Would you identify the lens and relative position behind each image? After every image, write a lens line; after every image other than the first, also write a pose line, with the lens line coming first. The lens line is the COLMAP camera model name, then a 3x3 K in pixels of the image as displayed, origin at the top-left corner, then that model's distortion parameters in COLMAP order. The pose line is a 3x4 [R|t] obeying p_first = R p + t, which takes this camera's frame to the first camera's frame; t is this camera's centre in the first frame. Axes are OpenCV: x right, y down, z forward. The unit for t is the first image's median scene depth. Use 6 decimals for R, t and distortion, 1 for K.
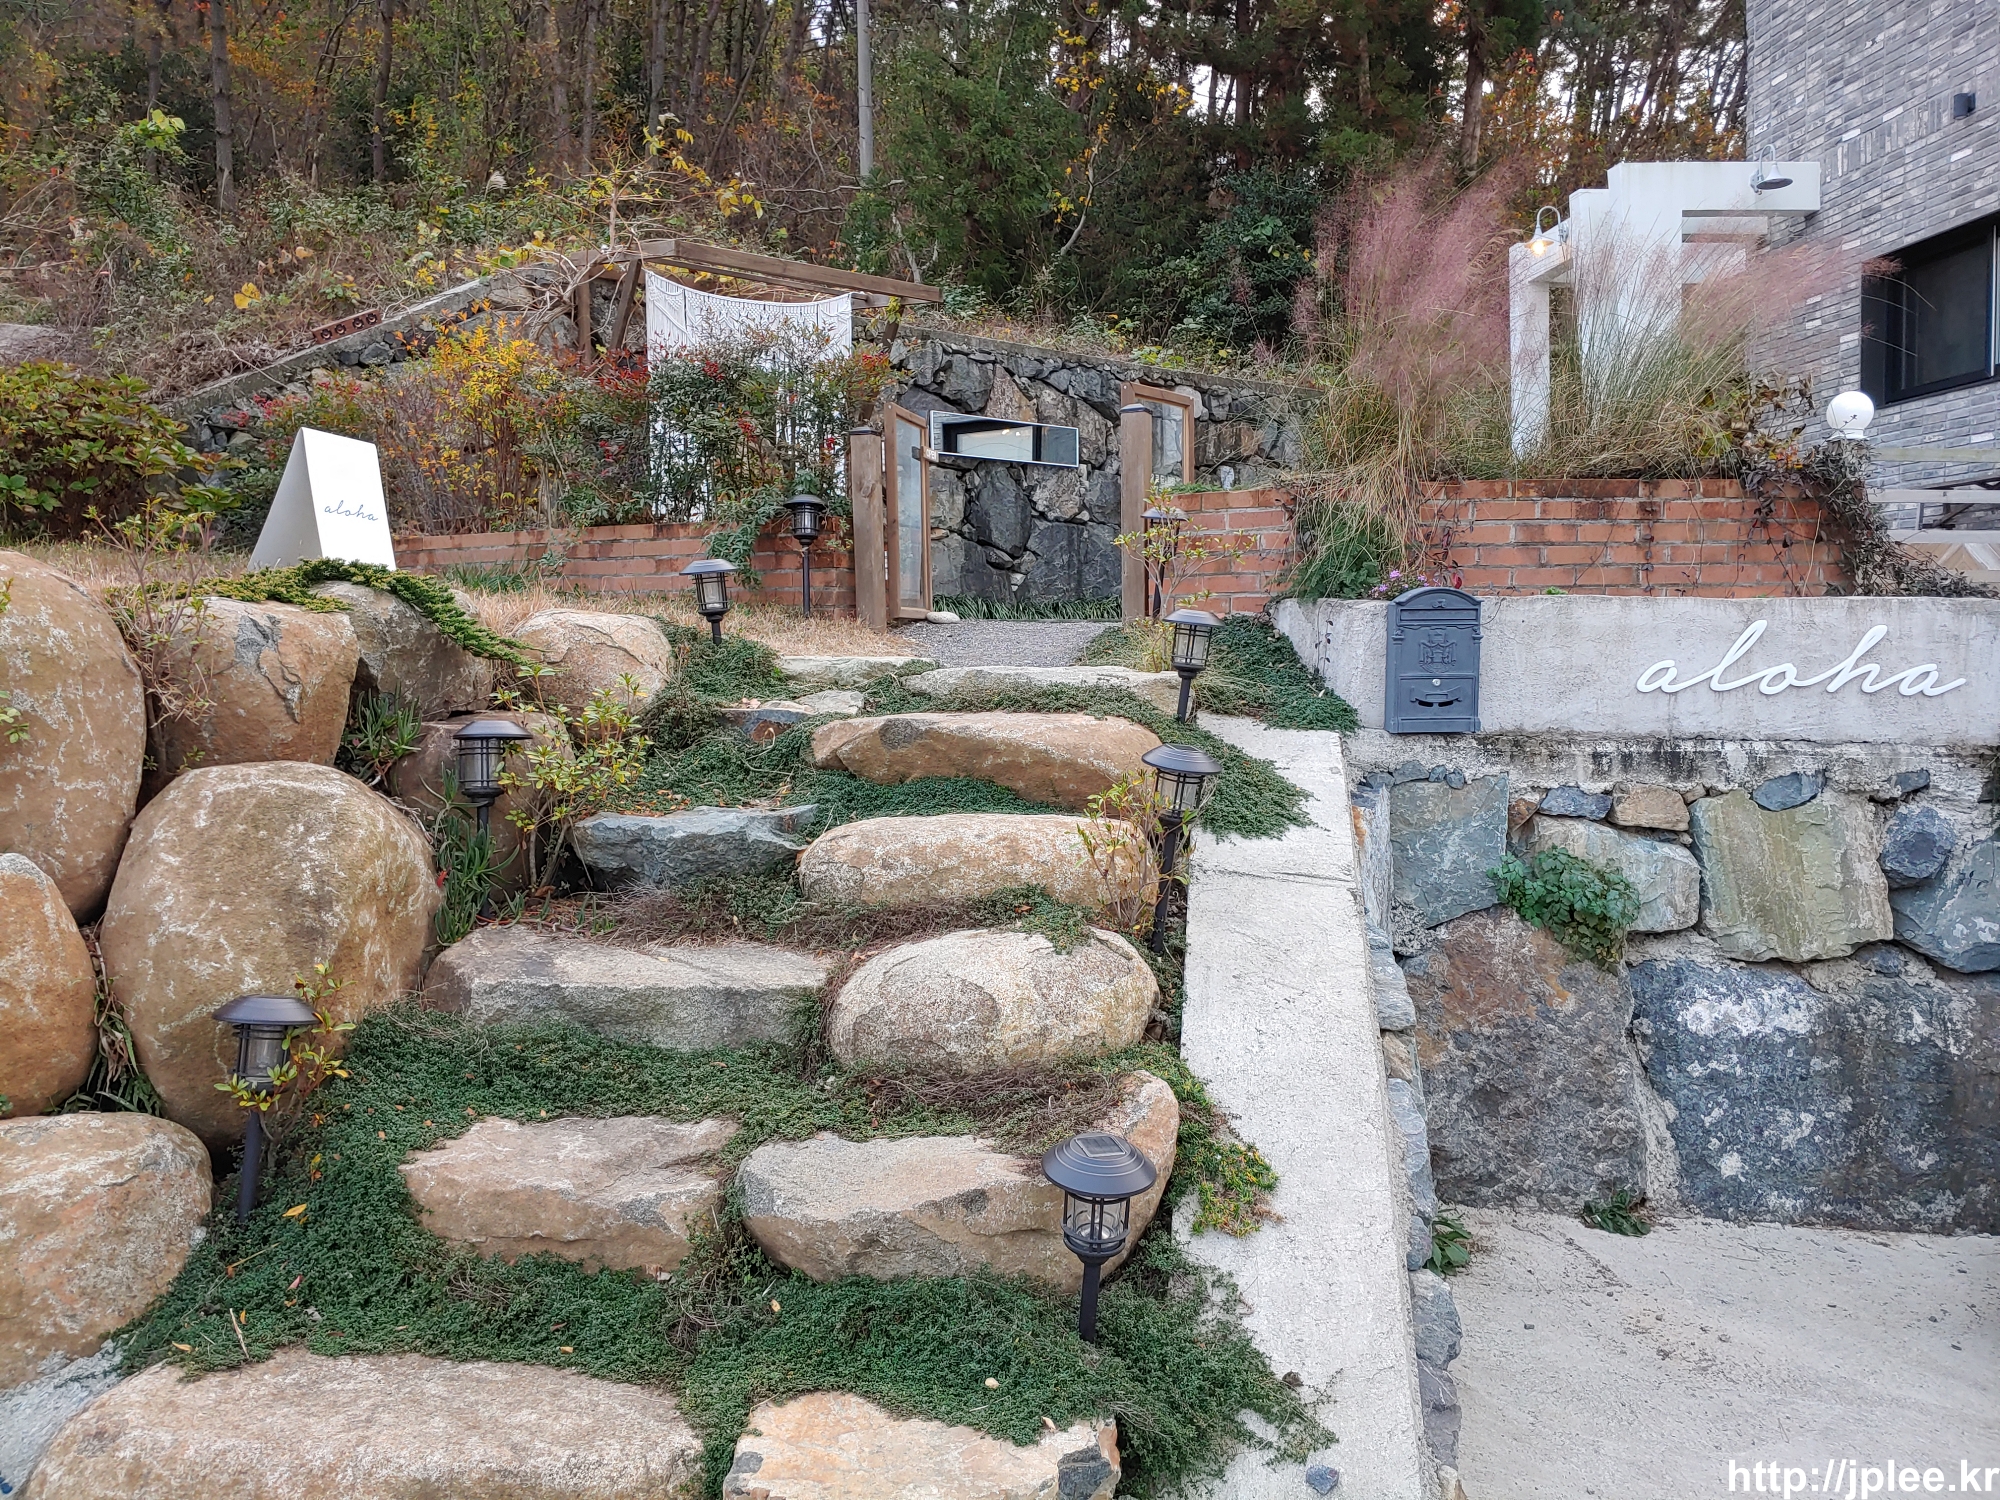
lens RADIAL K [[1499.9, 0, 989.6], [0, 1499.9, 749.3], [0, 0, 1]] dist [-0.004636, -0.020972]
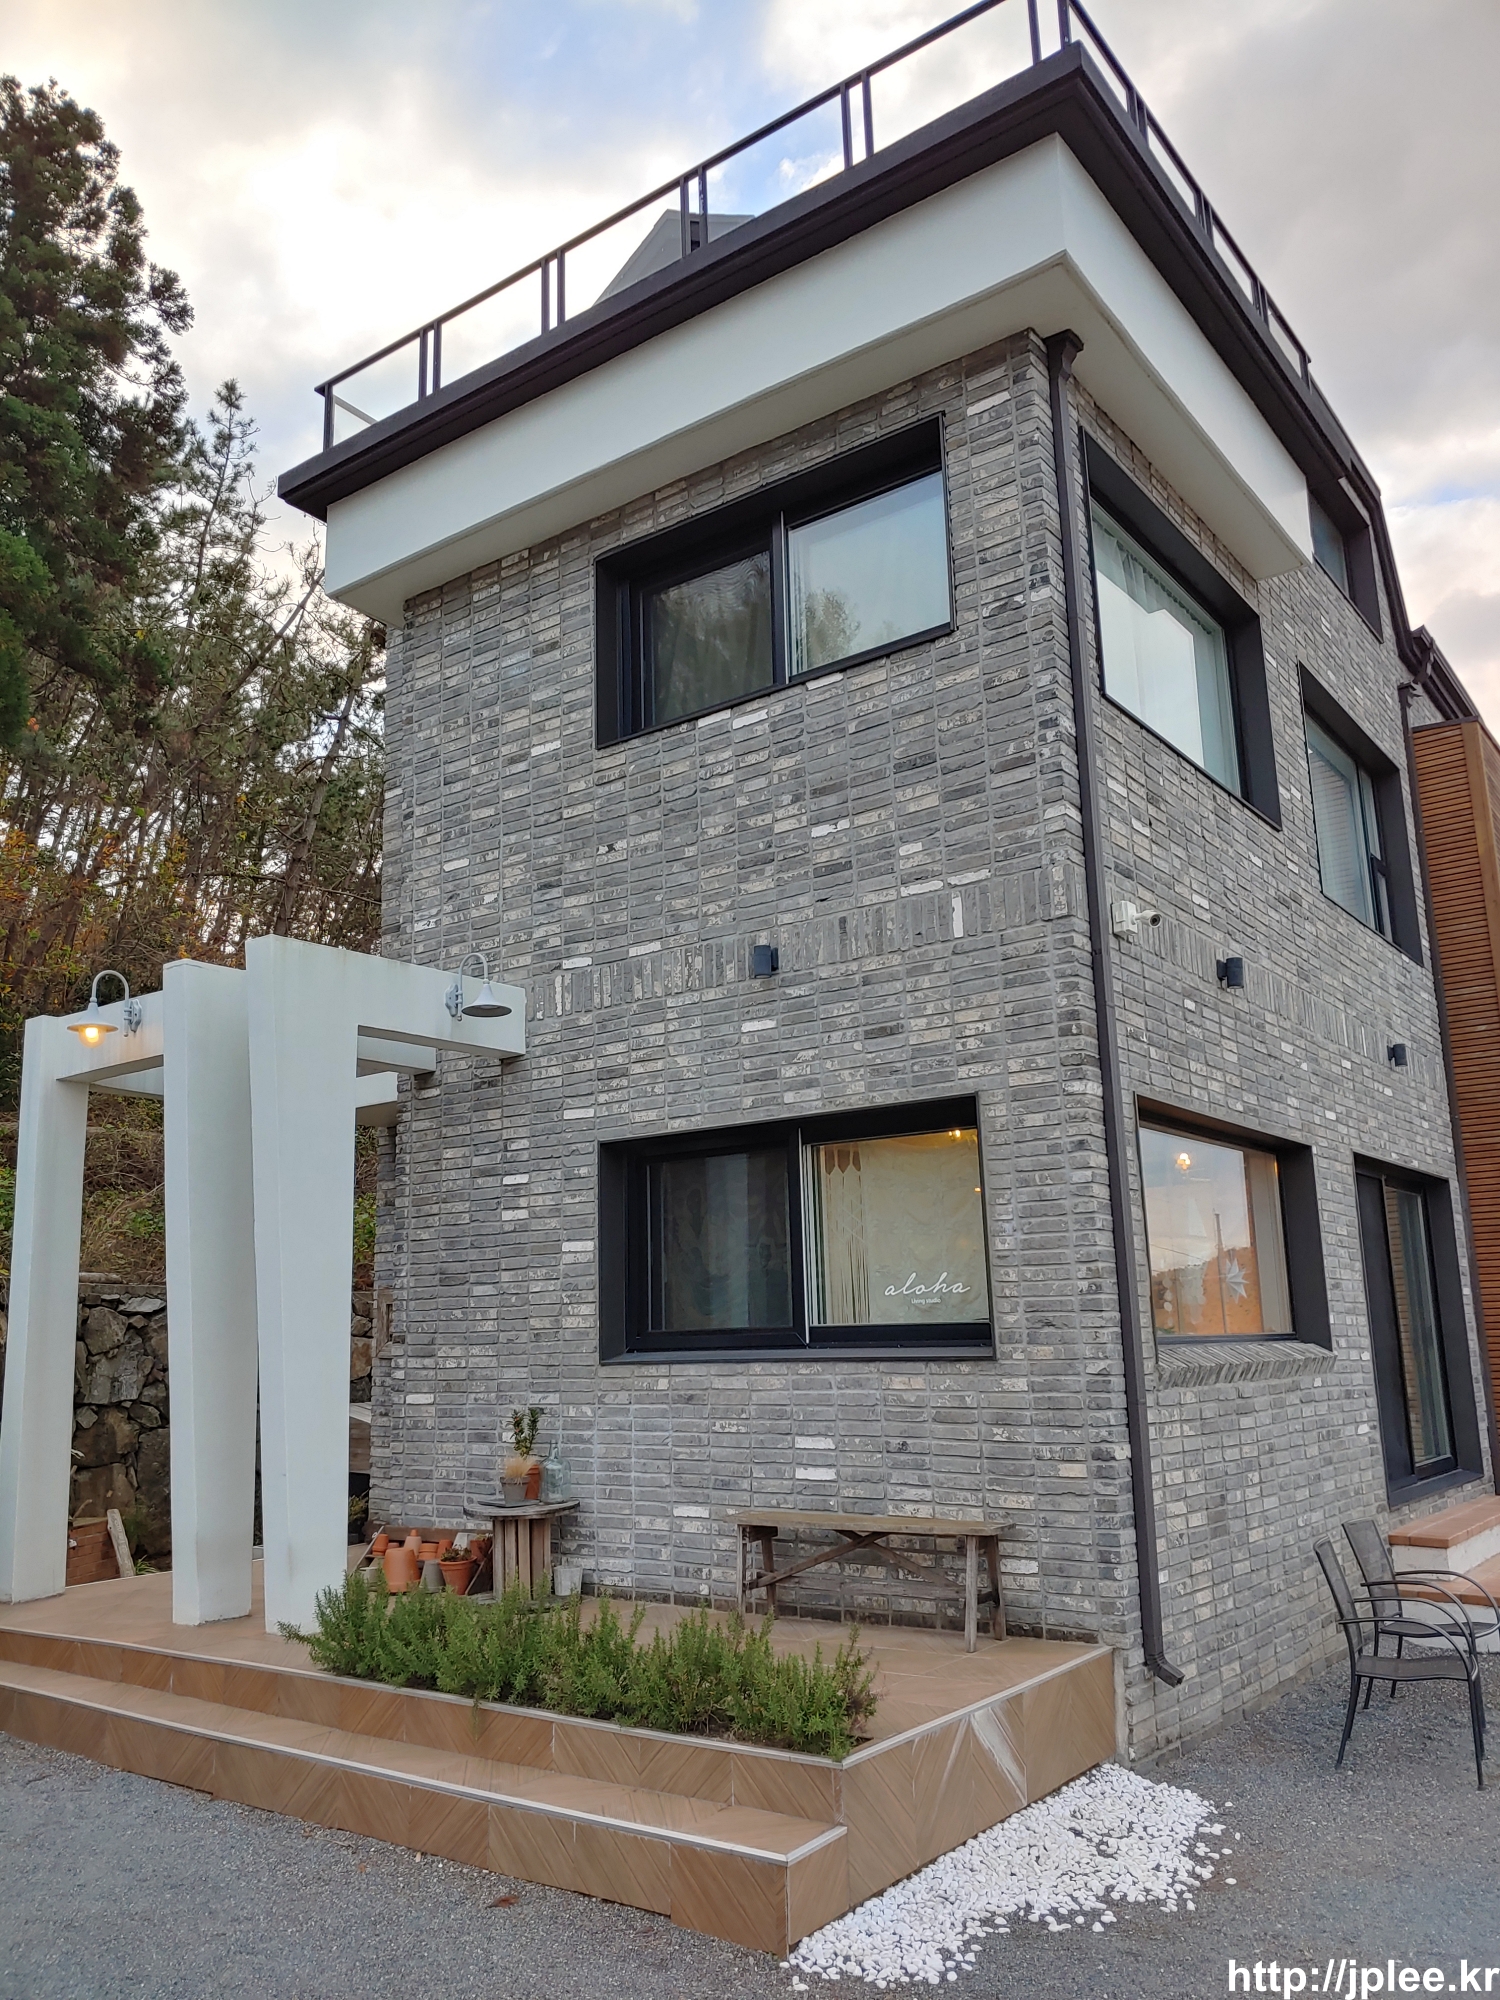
lens RADIAL K [[1499.9, 0, 731.7], [0, 1499.9, 1007.1], [0, 0, 1]] dist [-0.004636, -0.020972]
pose [[0.640310, 0.168646, 0.749374, 0.090801], [0.068390, 0.959208, -0.274305, -0.189851], [-0.765066, 0.226890, 0.602657, 0.513932]]
